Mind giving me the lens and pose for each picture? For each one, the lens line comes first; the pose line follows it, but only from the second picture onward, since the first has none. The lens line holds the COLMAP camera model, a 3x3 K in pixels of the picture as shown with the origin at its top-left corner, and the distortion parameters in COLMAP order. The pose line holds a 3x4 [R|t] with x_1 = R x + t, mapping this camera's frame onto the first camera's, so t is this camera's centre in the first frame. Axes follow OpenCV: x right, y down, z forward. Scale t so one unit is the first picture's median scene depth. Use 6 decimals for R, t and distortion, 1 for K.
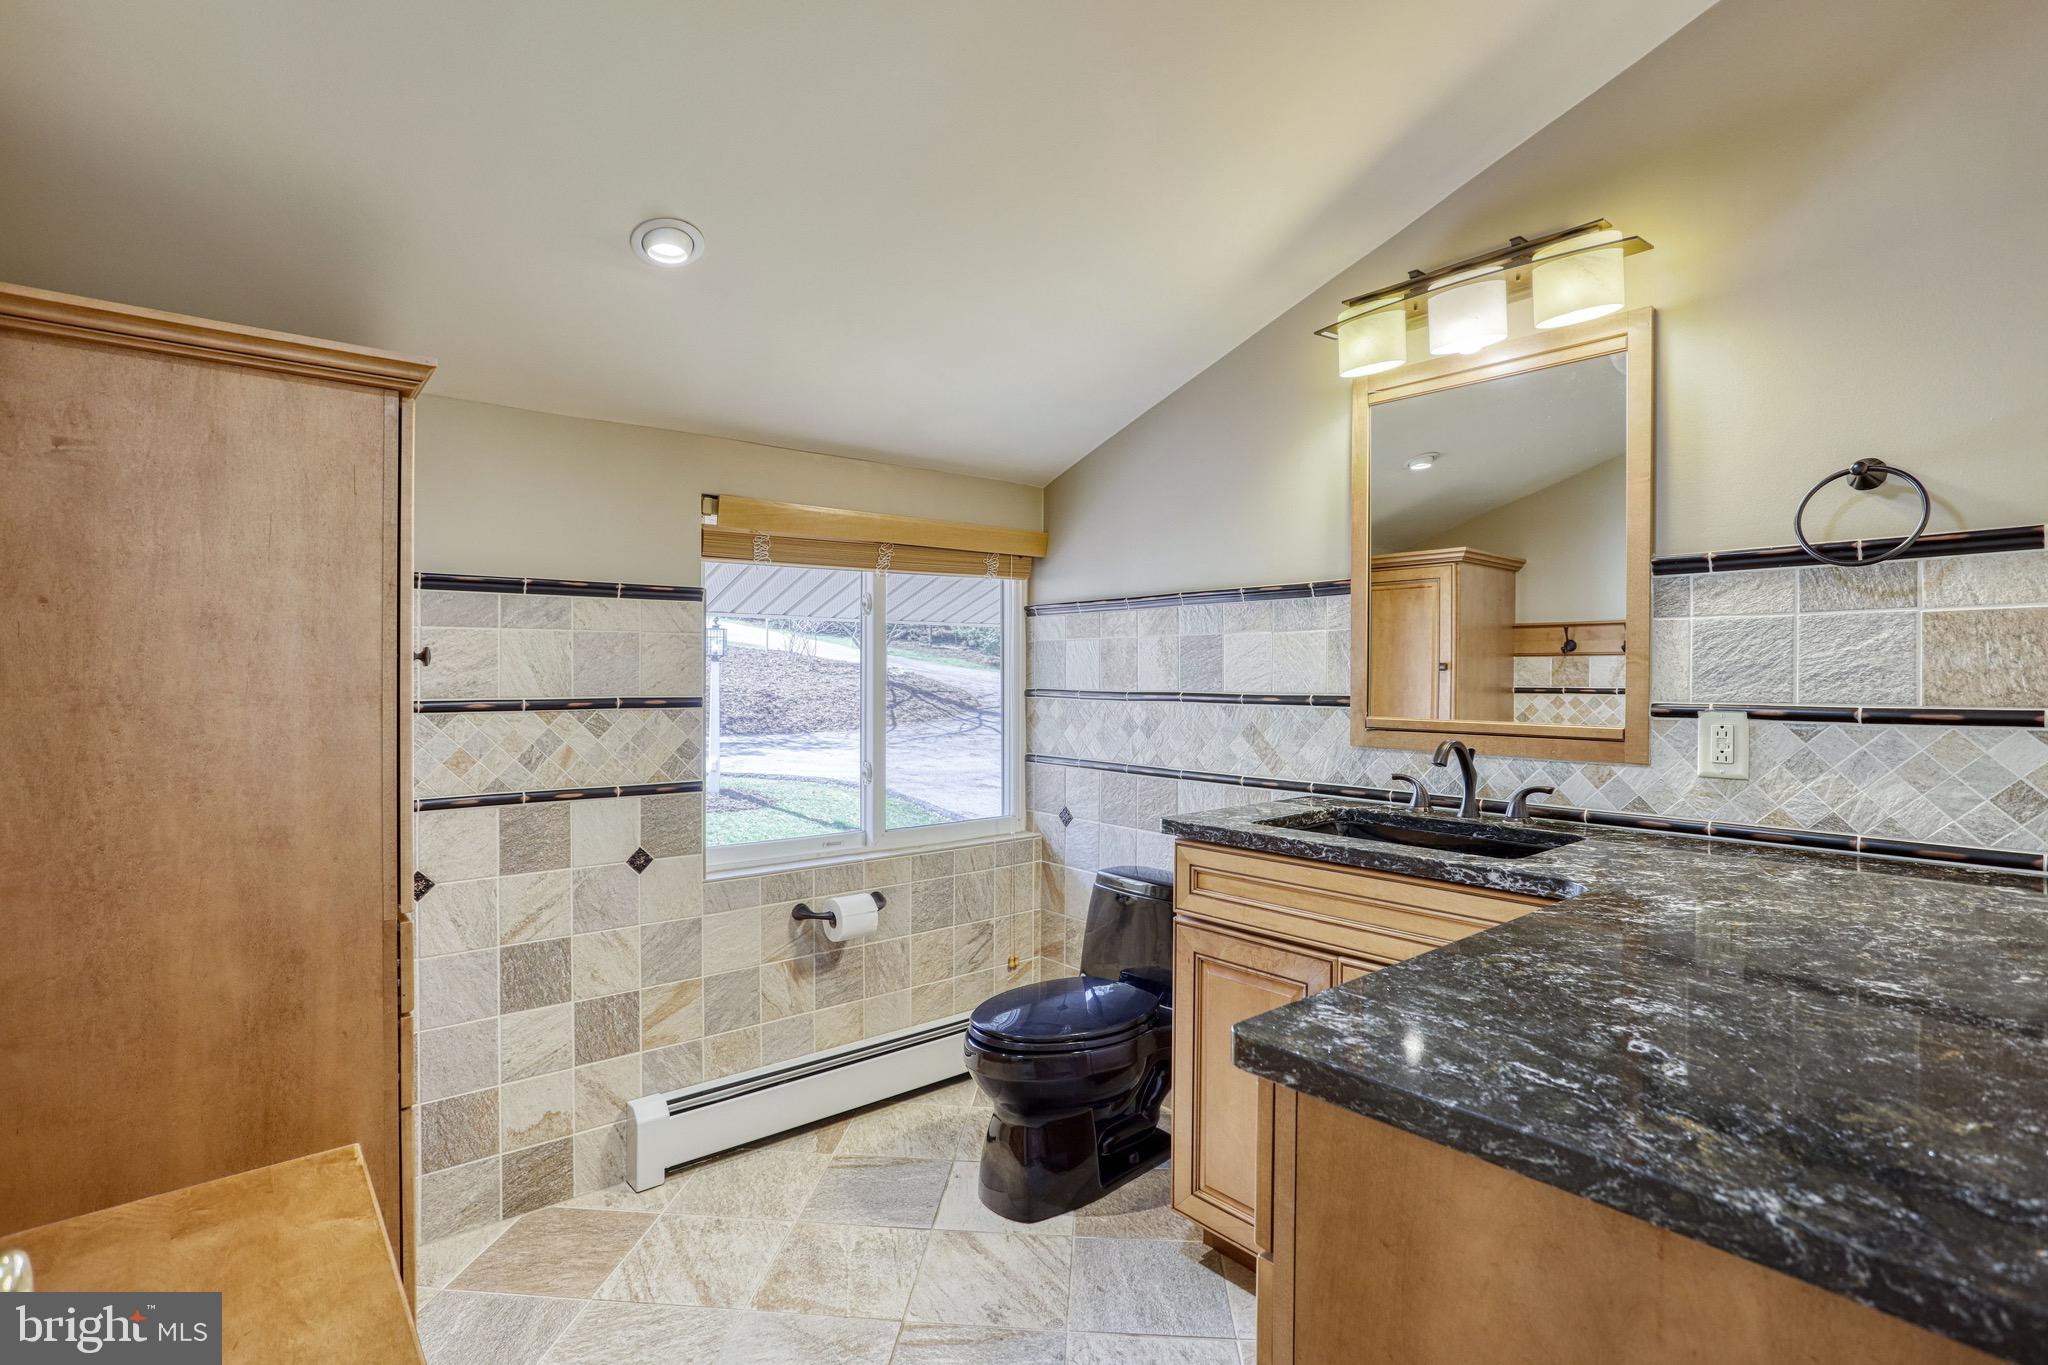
lens RADIAL K [[1001.2, 0, 1019.5], [0, 1001.2, 664.1], [0, 0, 1]] dist [0.000641, 0.003658]
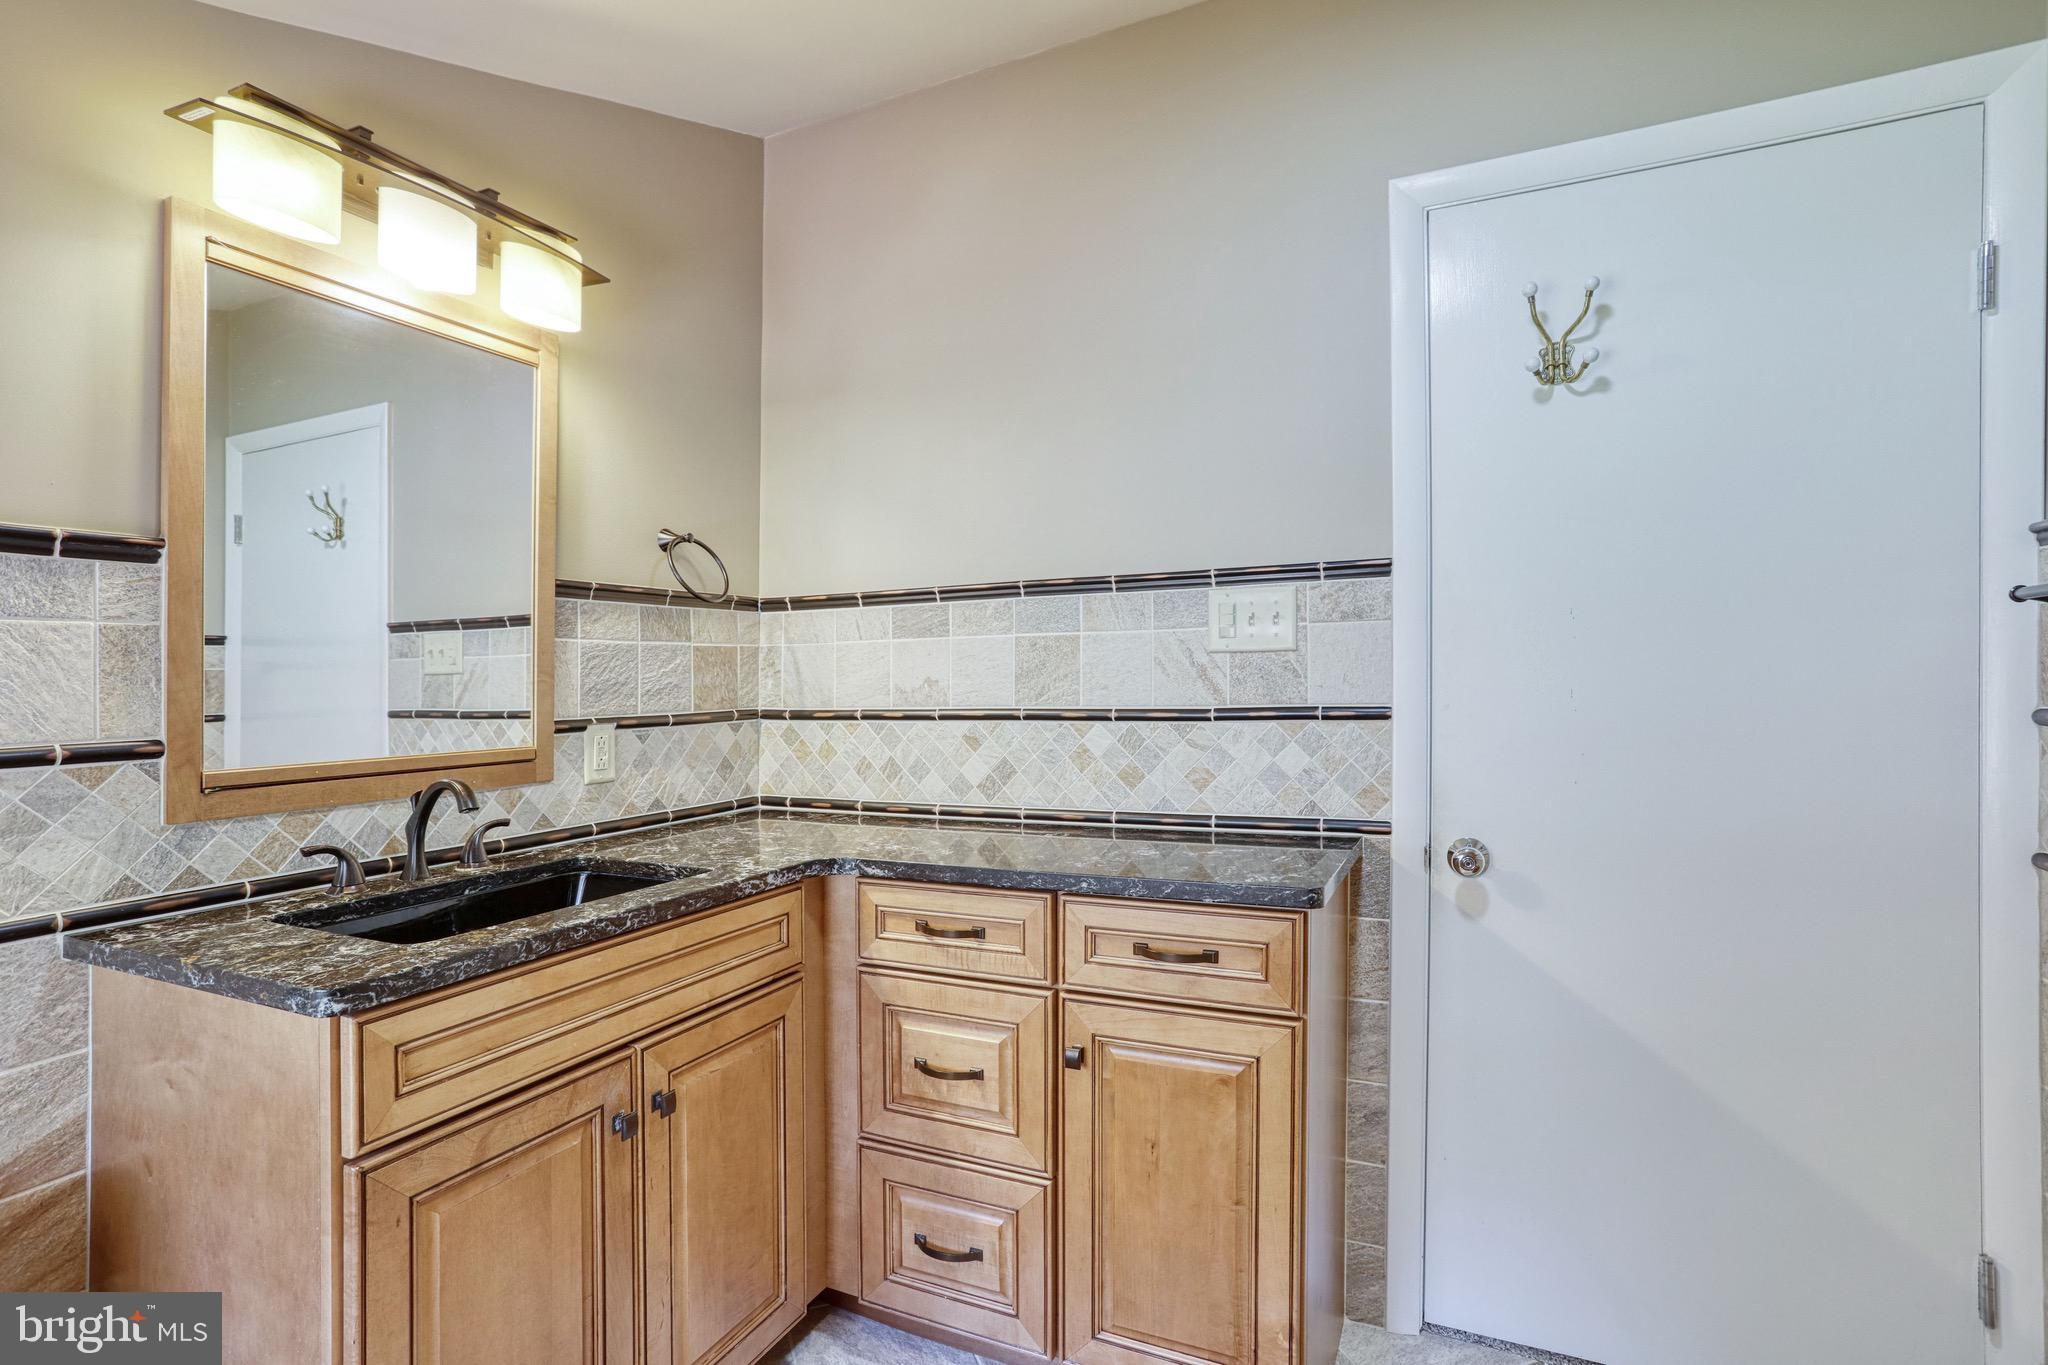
lens RADIAL K [[1001.2, 0, 1022.9], [0, 1001.2, 693.2], [0, 0, 1]] dist [0.000641, 0.003658]
pose [[-0.401017, -0.005968, 0.916051, -0.519786], [0.010469, 0.999884, 0.011097, 0.004830], [-0.916011, 0.014040, -0.400908, 1.001679]]
